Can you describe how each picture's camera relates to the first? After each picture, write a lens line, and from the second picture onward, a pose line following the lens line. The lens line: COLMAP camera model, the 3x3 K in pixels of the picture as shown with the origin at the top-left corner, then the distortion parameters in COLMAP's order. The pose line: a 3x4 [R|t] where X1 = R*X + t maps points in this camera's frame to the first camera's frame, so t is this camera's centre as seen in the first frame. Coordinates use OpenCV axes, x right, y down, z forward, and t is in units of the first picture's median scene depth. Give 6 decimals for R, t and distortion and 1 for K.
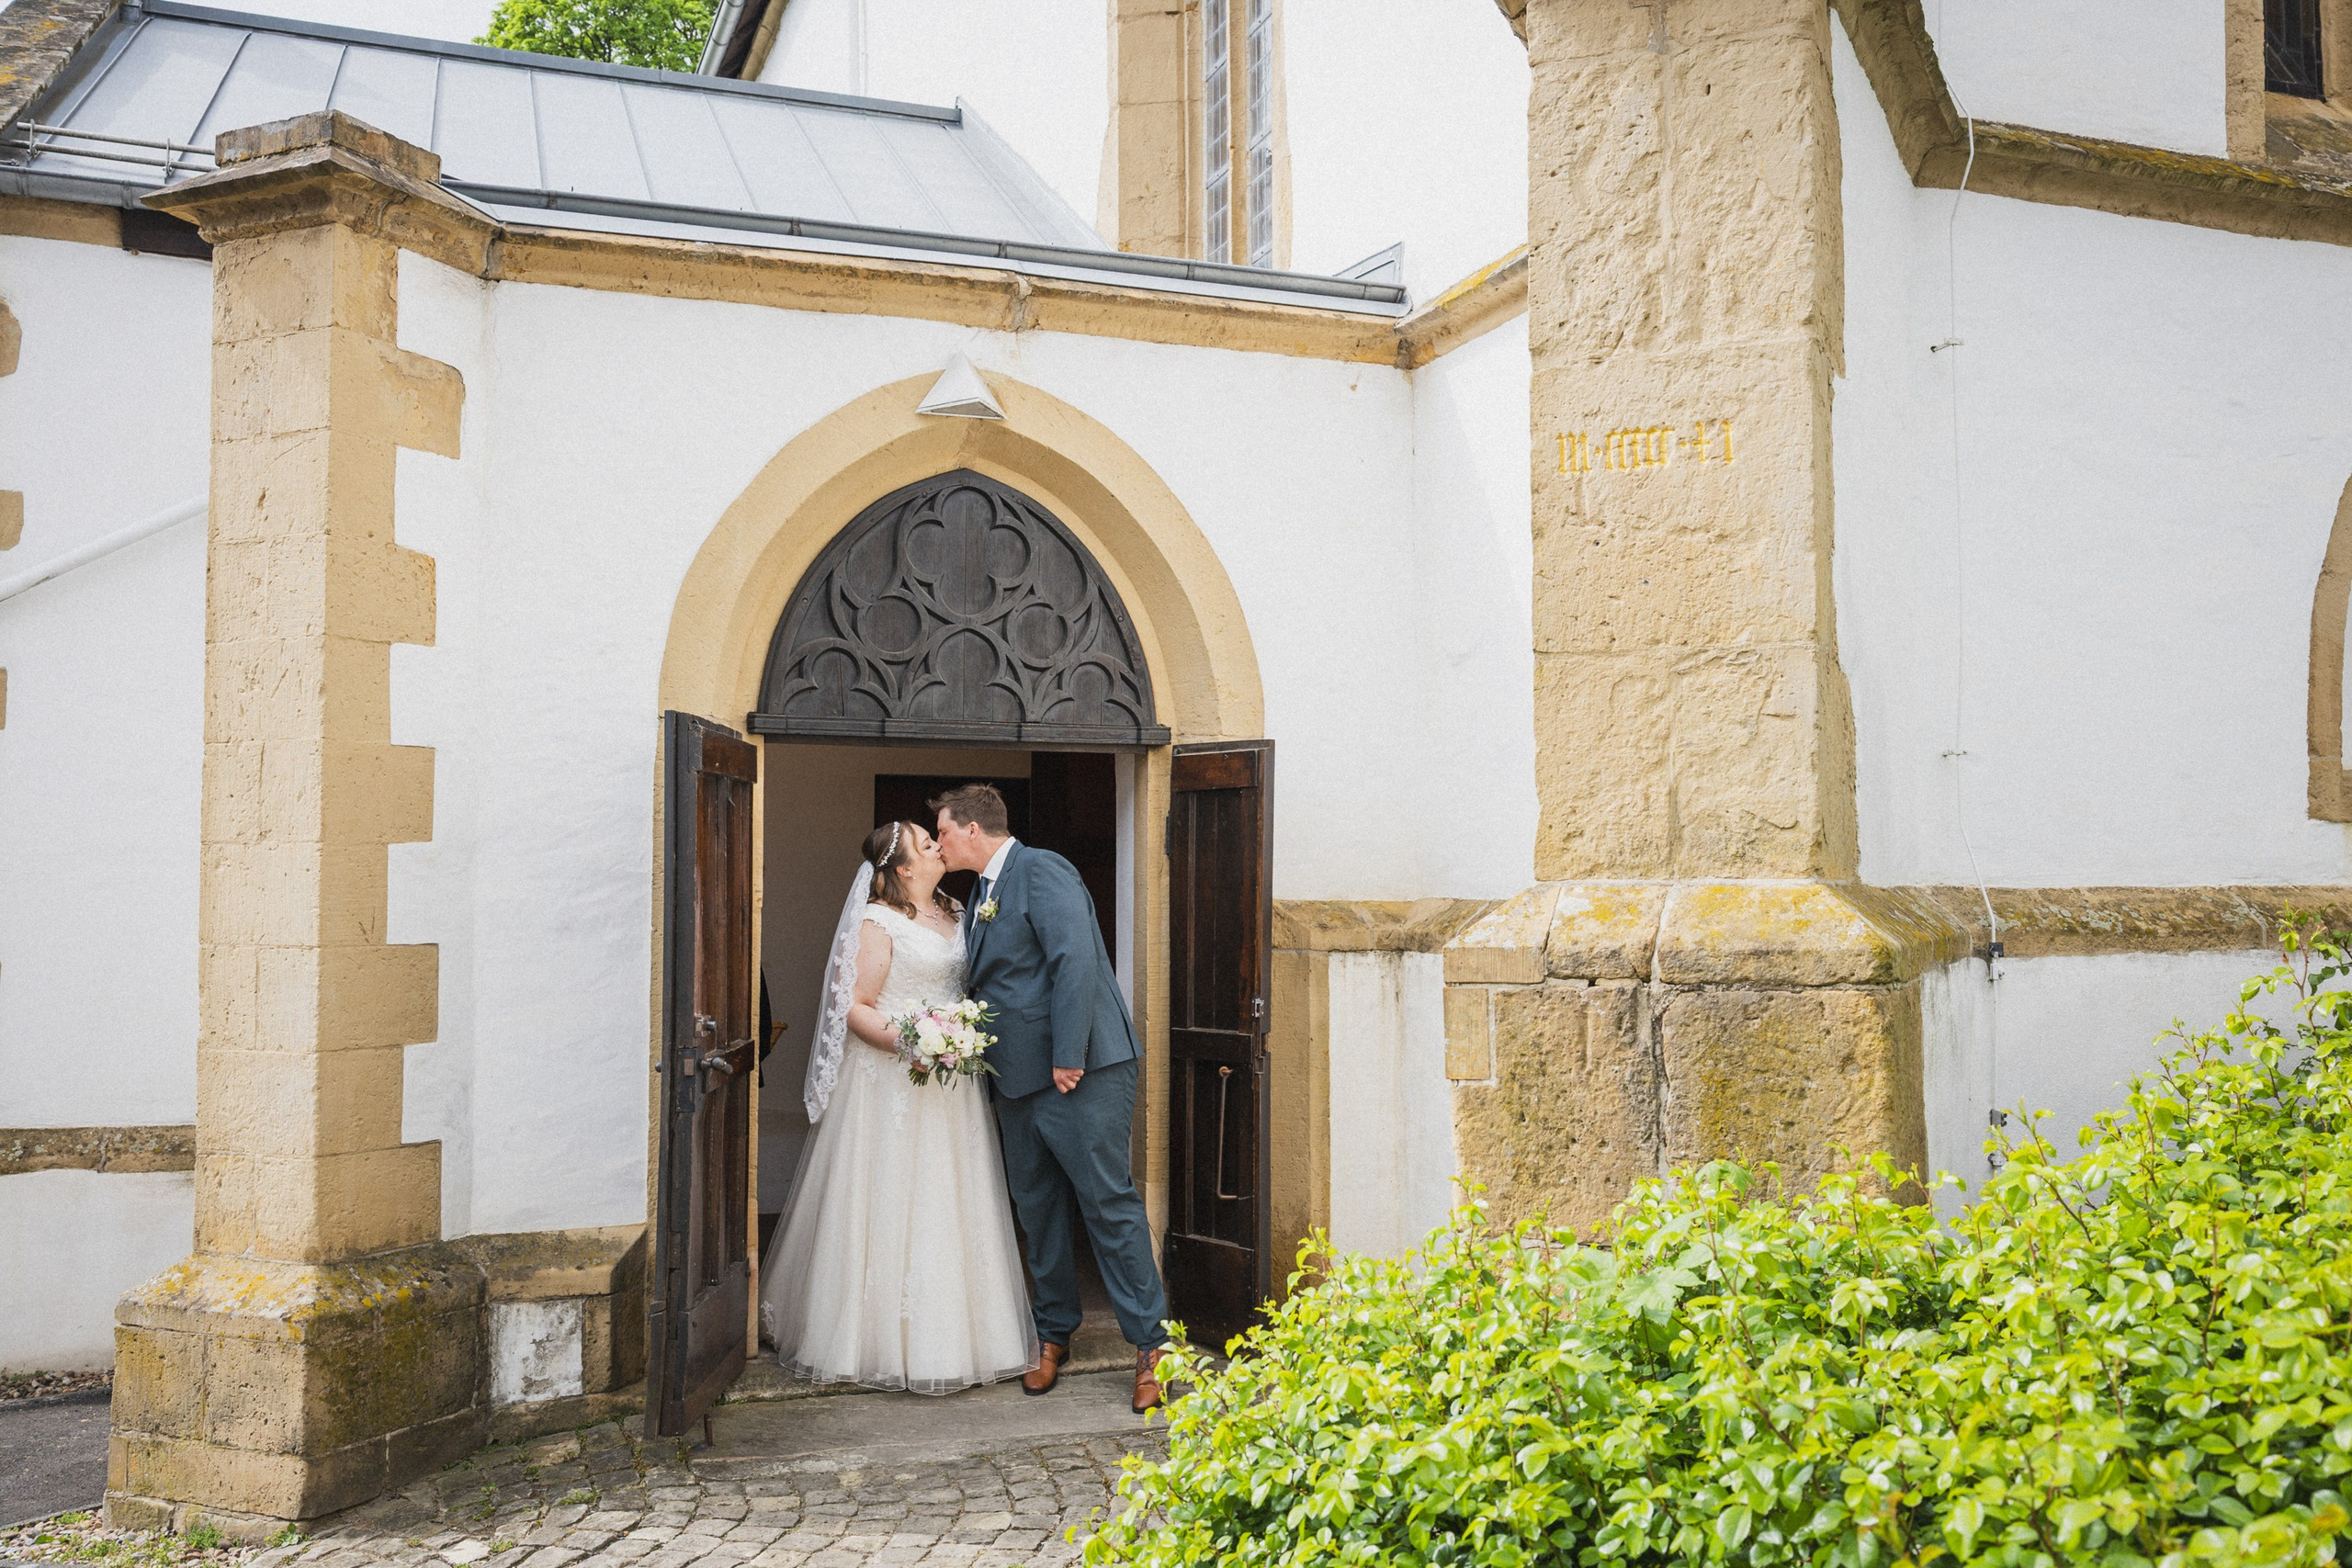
lens RADIAL K [[1993.4, 0, 1176.0], [0, 1993.4, 784.0], [0, 0, 1]] dist [0.006662, 0.010551]
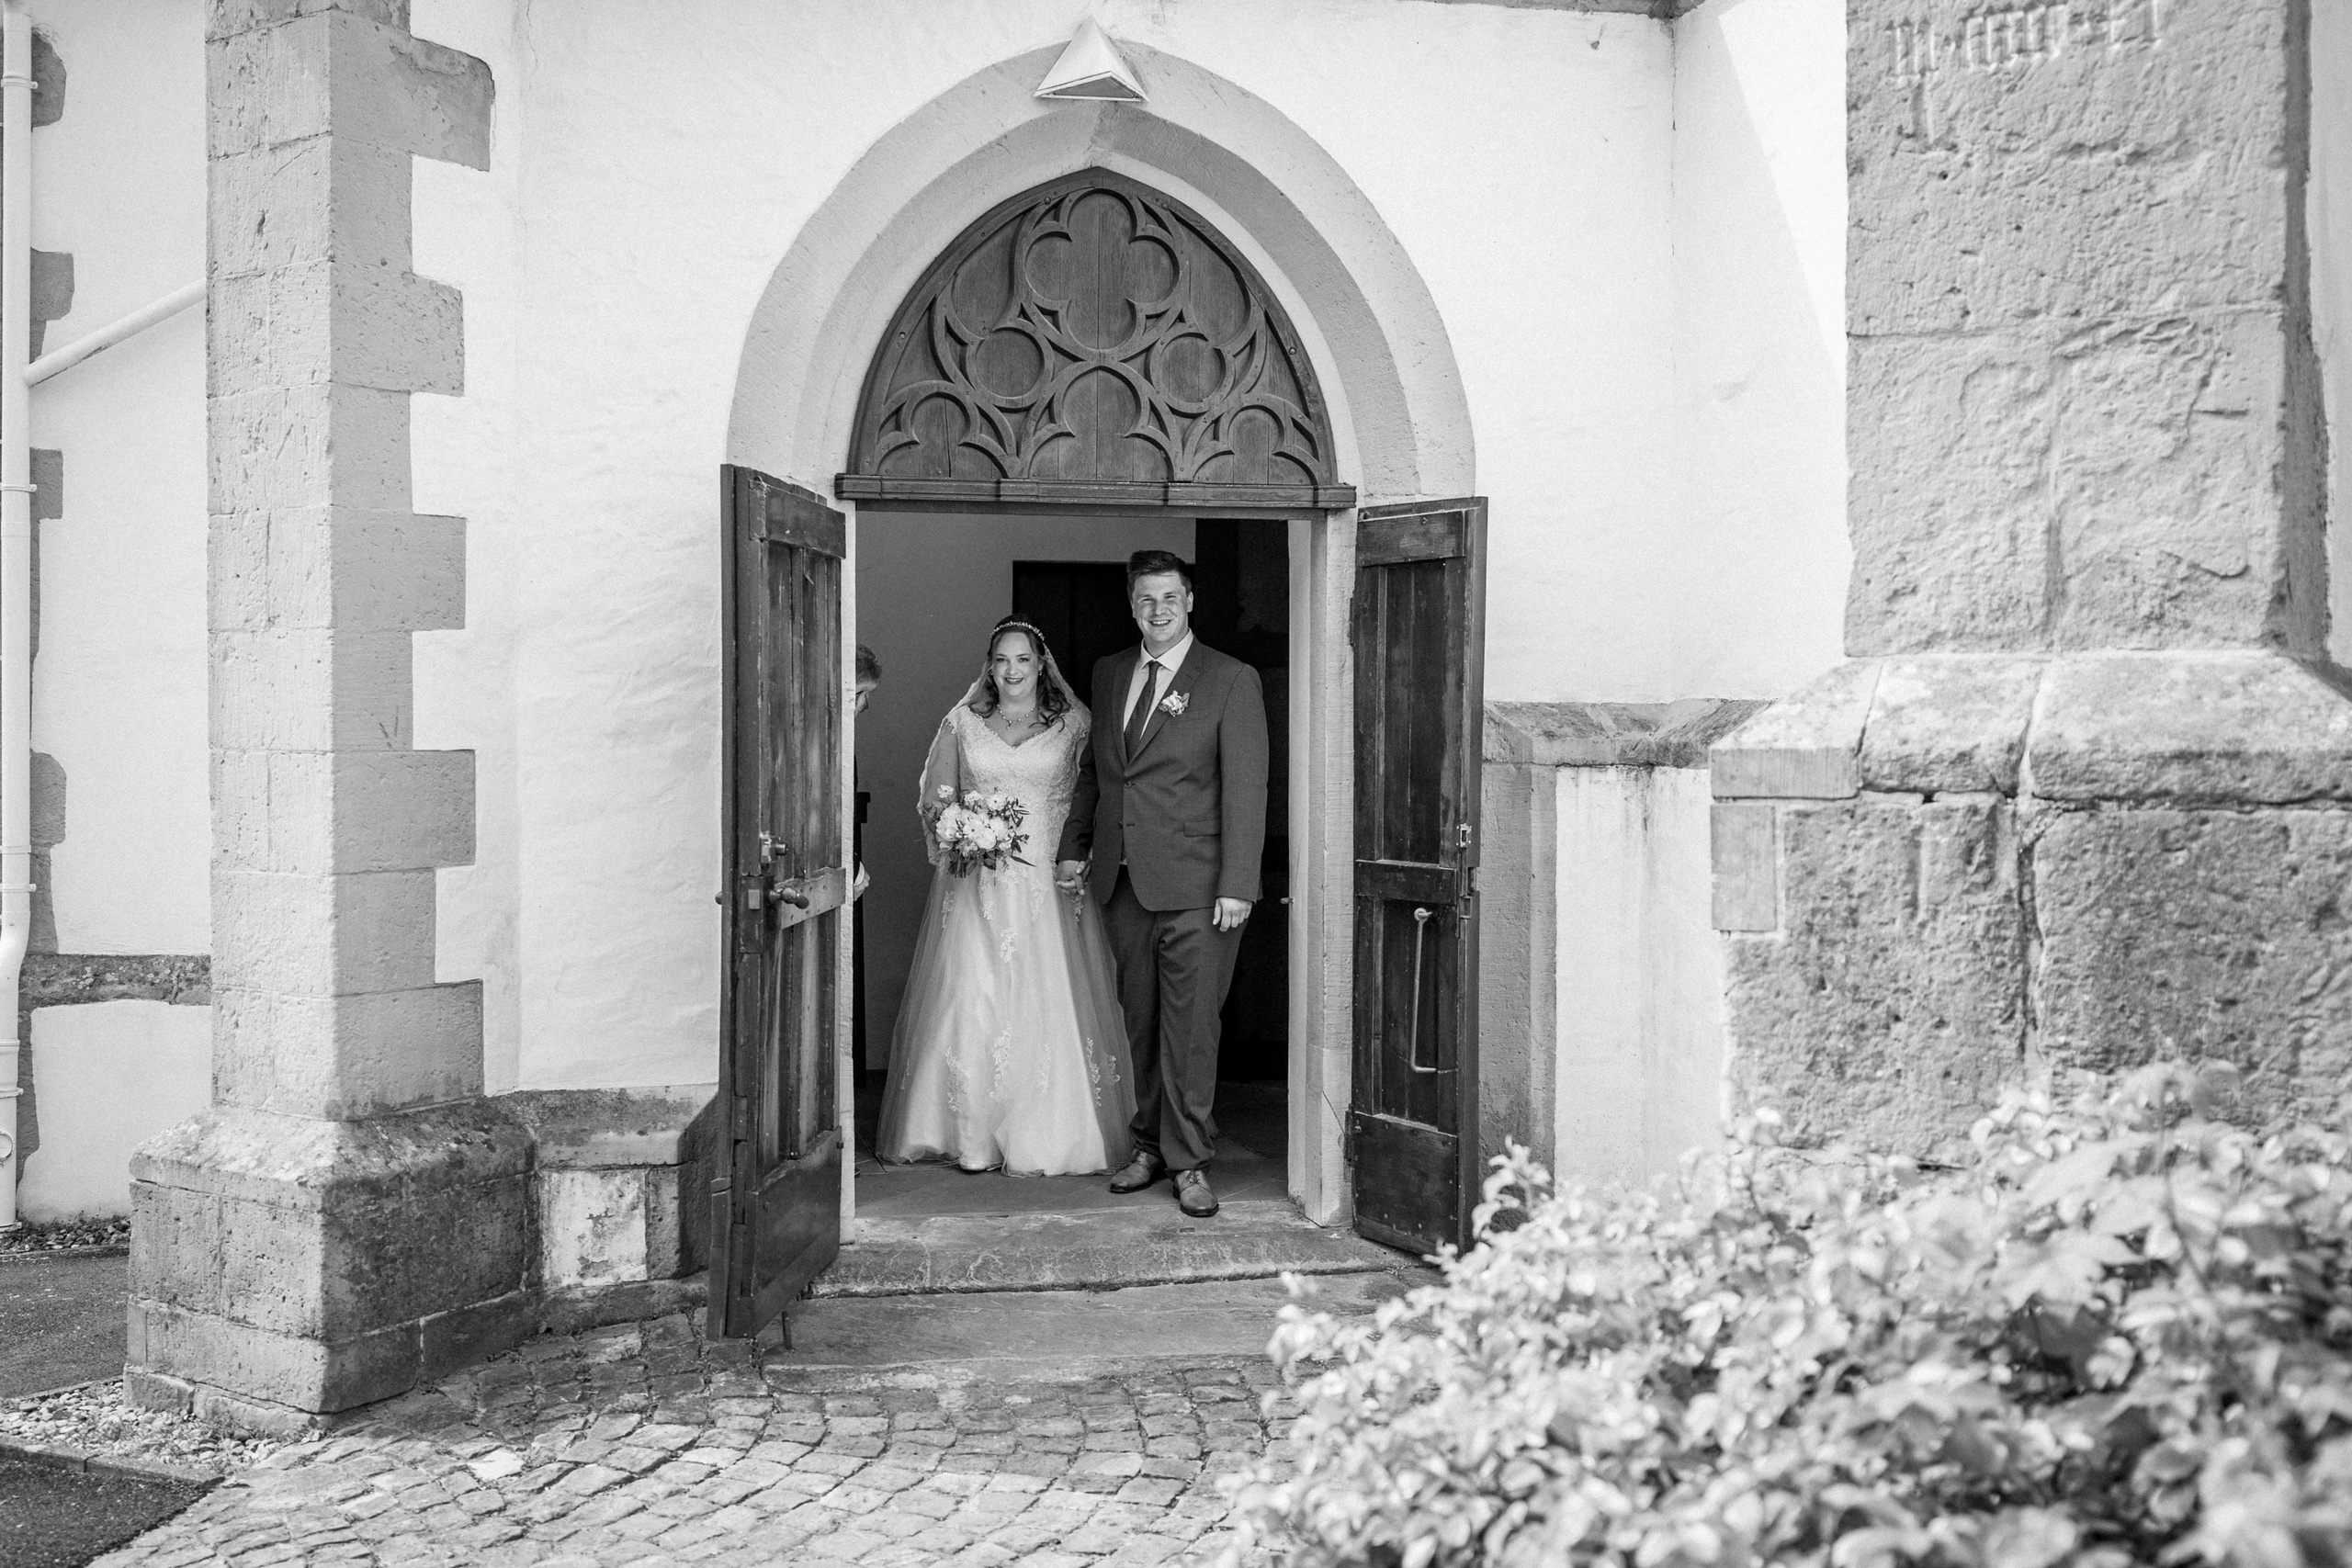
lens RADIAL K [[1657.6, 0, 1176.0], [0, 1657.6, 784.0], [0, 0, 1]] dist [-0.001554, -0.000279]
pose [[0.985808, 0.002336, -0.167863, 0.042698], [0.008869, 0.997782, 0.065967, 0.051884], [0.167645, -0.066519, 0.983601, 0.365501]]
